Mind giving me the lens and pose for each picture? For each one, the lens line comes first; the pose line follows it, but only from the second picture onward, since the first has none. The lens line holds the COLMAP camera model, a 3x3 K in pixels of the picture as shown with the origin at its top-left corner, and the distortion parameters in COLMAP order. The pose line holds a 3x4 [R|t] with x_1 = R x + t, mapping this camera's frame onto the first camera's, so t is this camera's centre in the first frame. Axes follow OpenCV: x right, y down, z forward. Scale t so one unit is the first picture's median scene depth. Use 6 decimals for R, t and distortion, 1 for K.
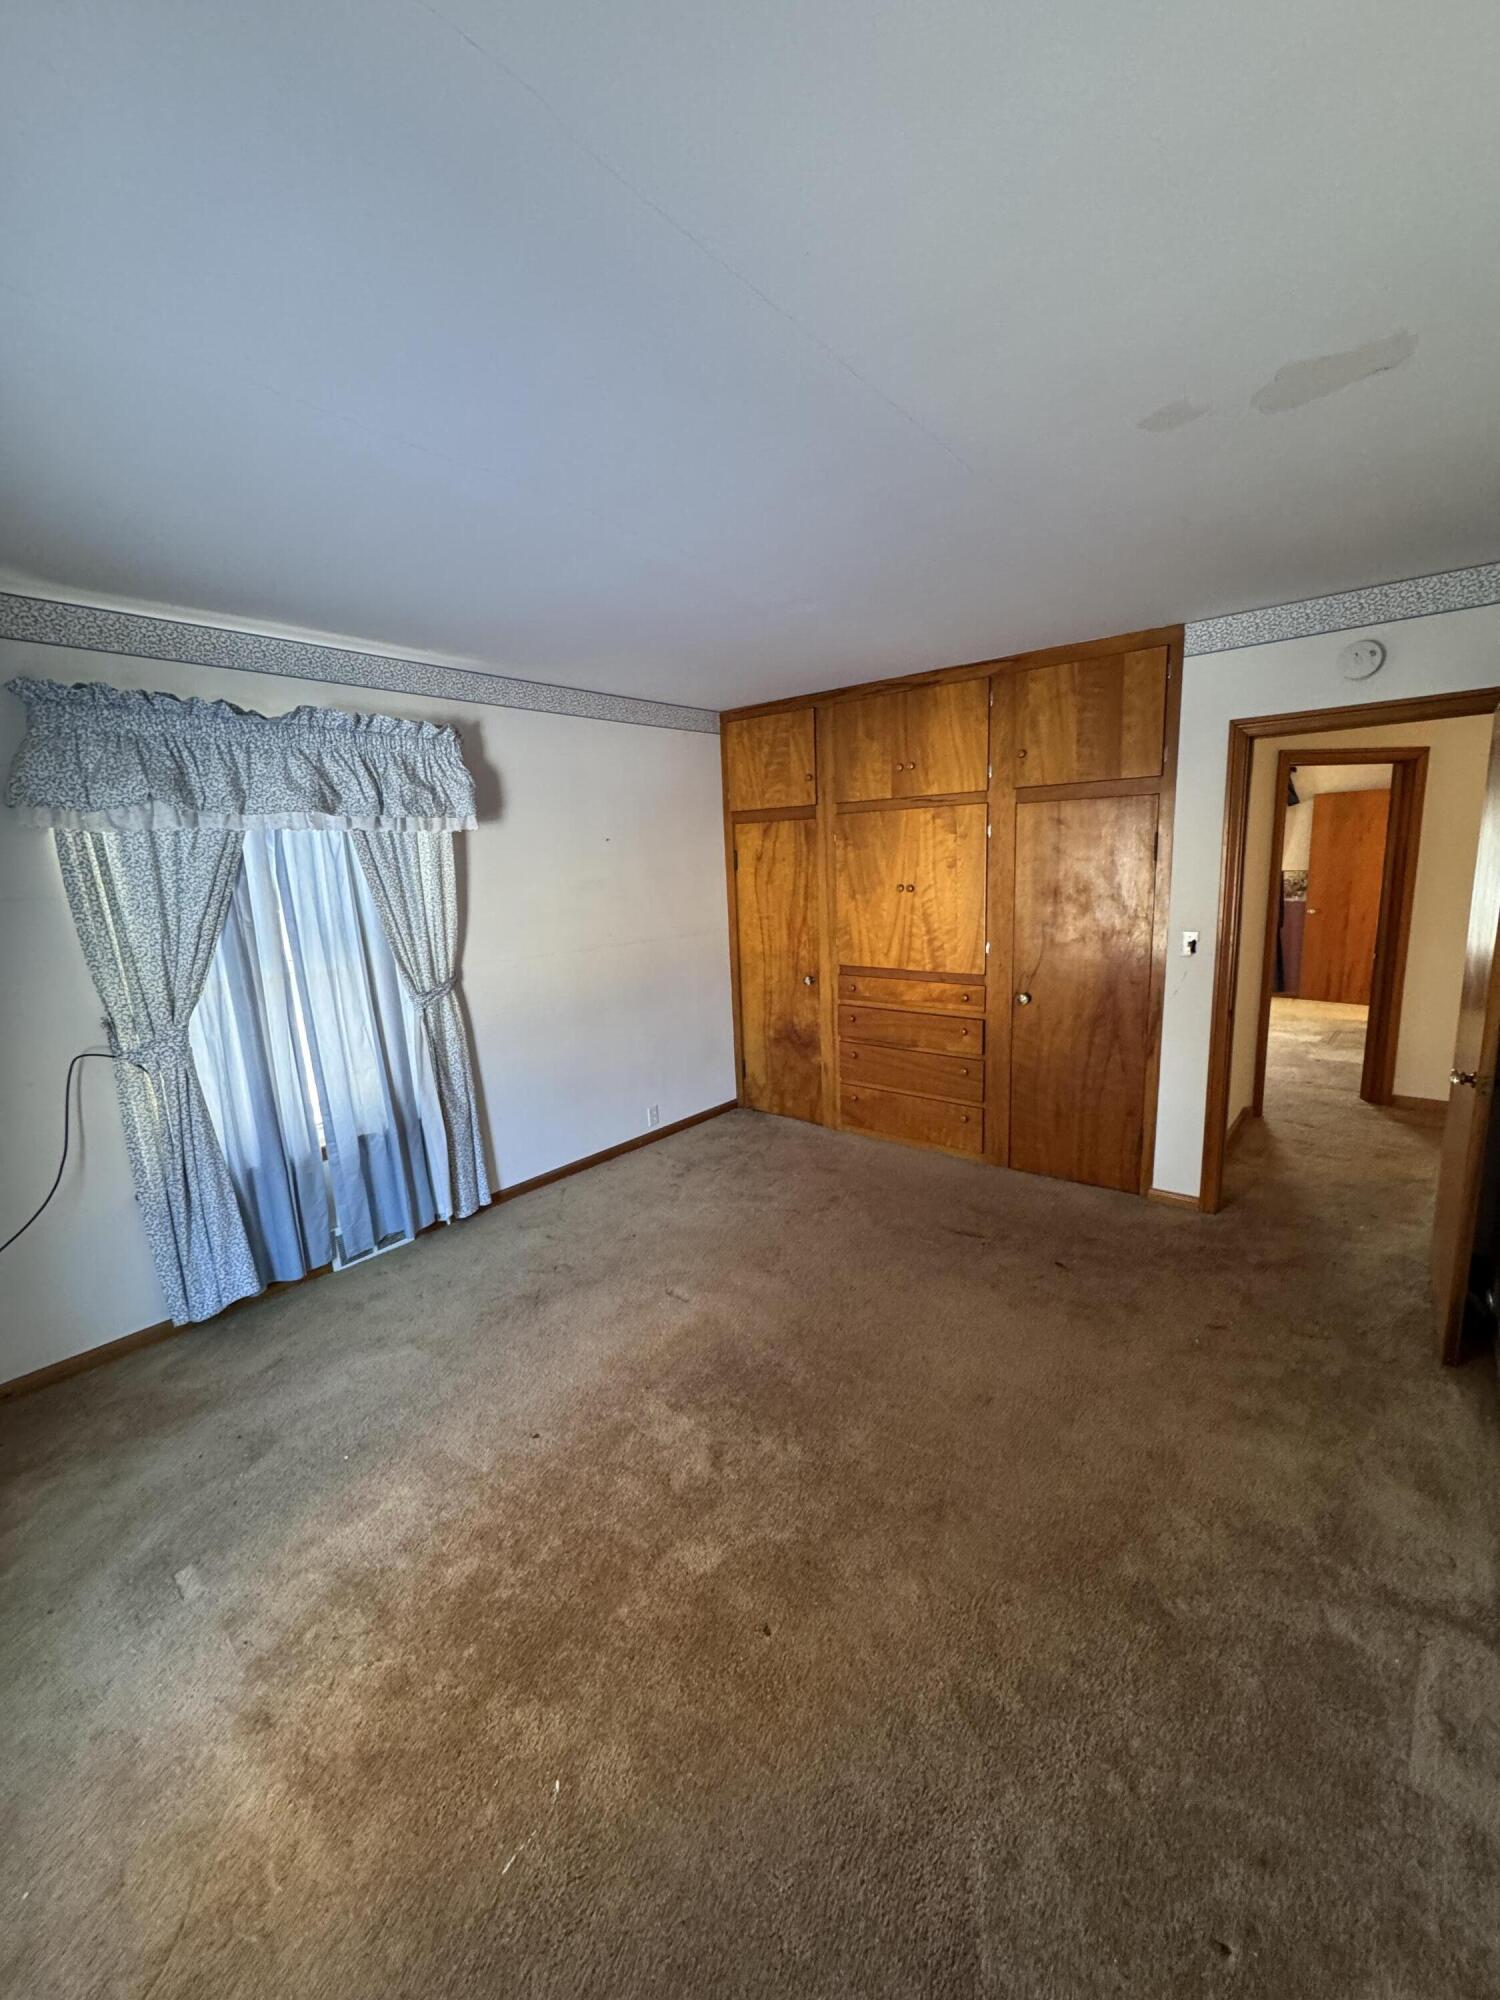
lens RADIAL K [[791.6, 0, 747.7], [0, 791.6, 1008.6], [0, 0, 1]] dist [-0.000727, -0.000637]
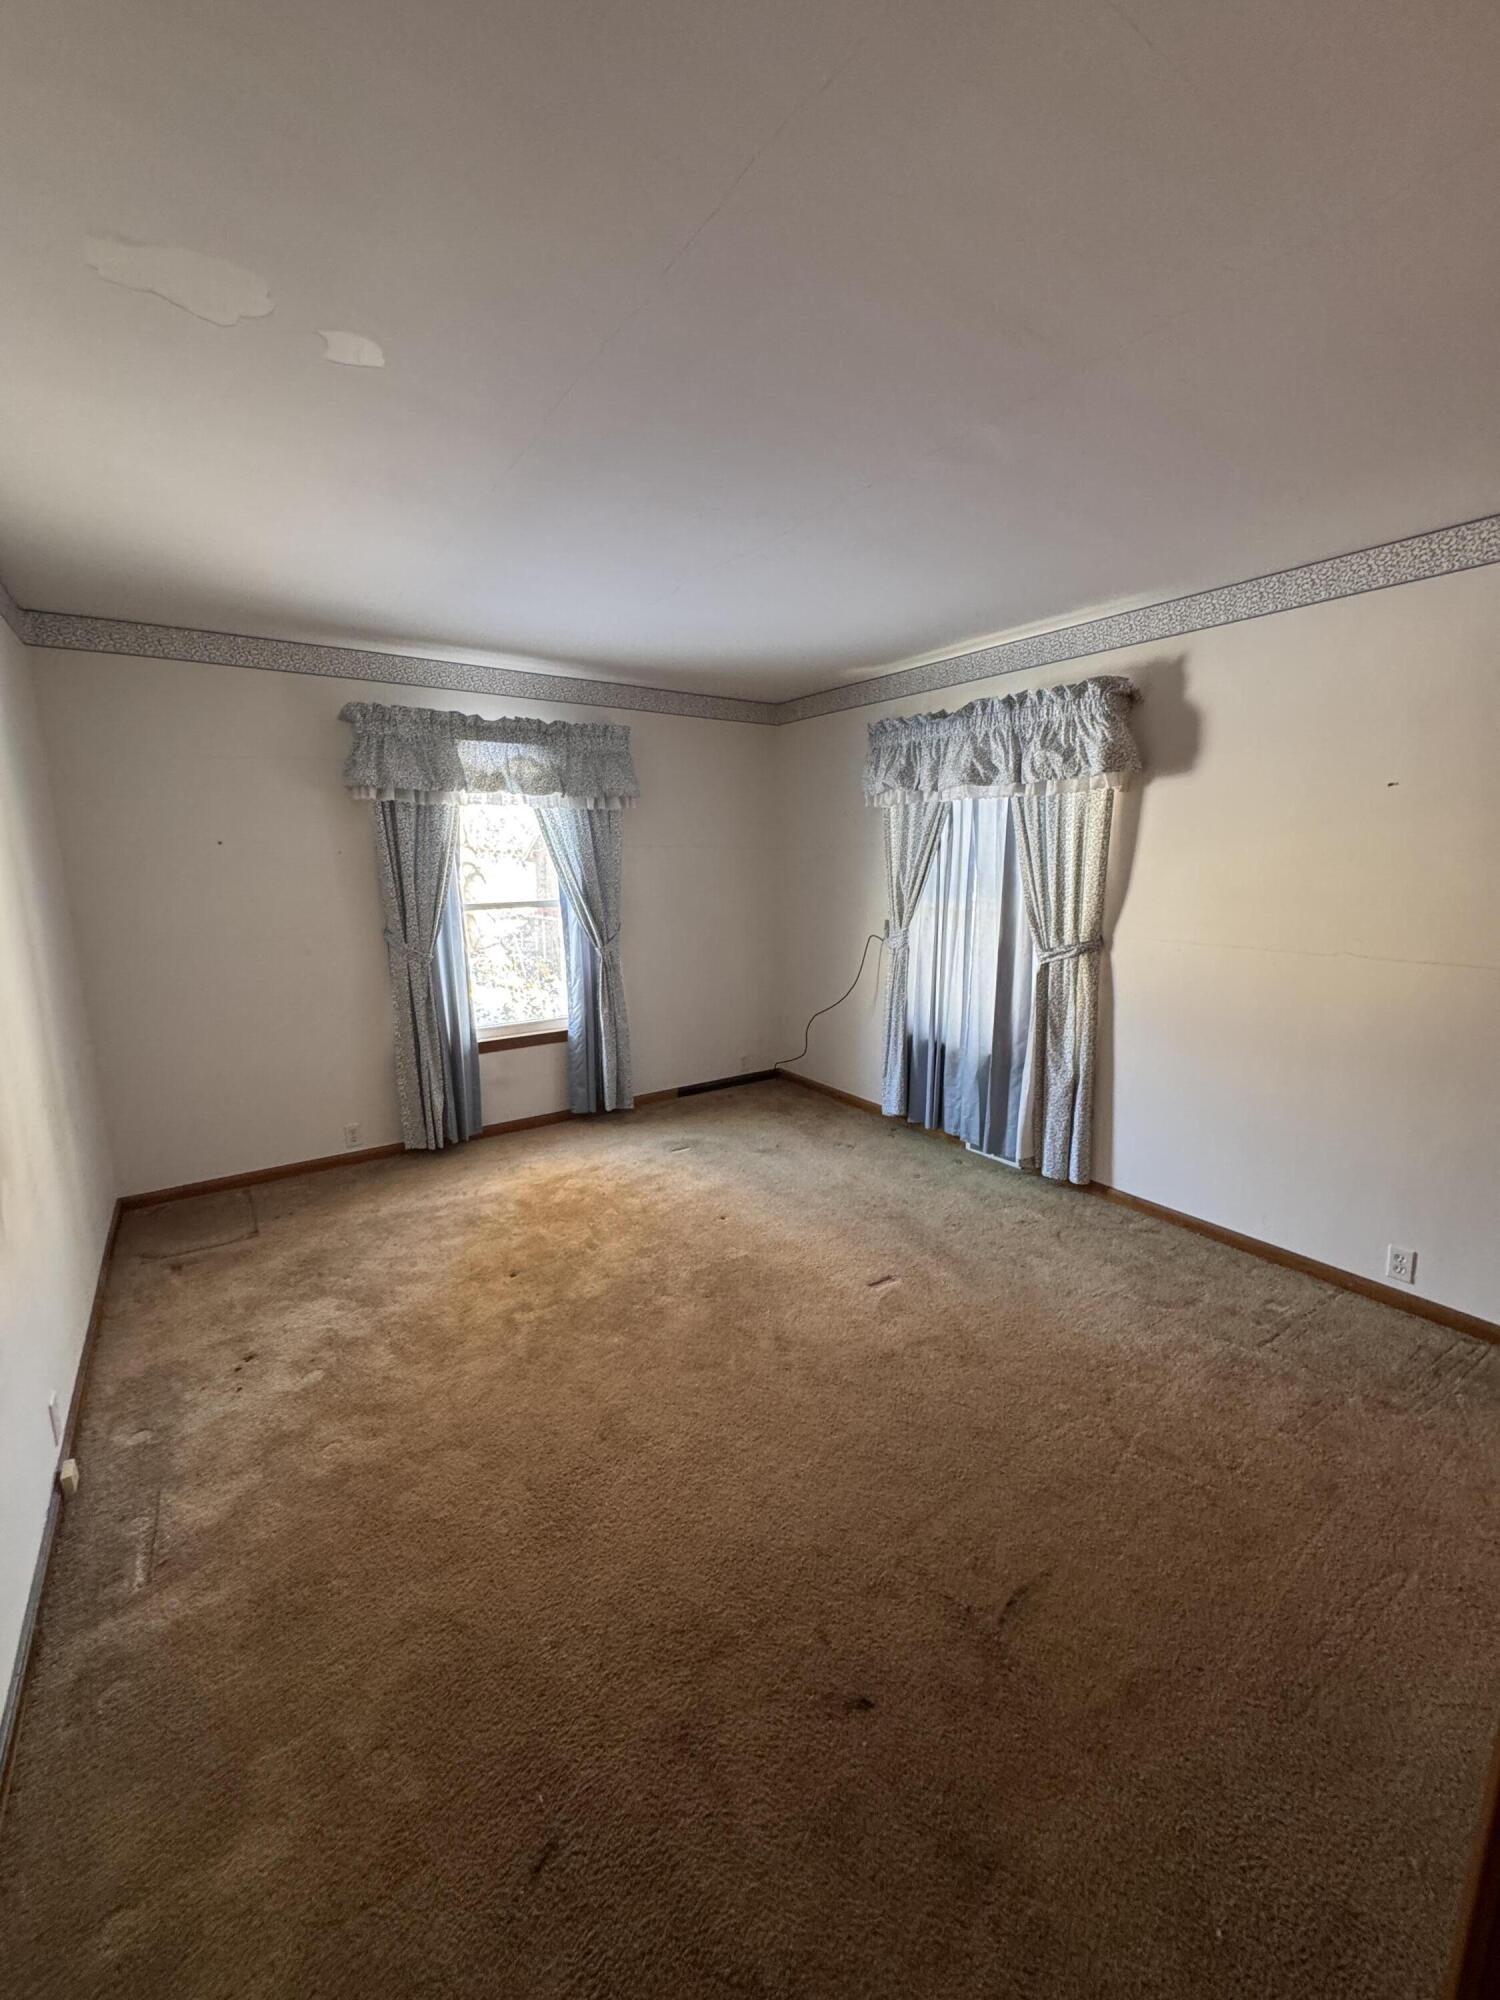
lens RADIAL K [[791.6, 0, 745.3], [0, 791.6, 1005.1], [0, 0, 1]] dist [-0.000727, -0.000637]
pose [[-0.270005, 0.220899, -0.937177, 0.803430], [-0.159727, 0.949566, 0.269837, -0.194558], [0.949518, 0.222550, -0.221104, 1.000782]]
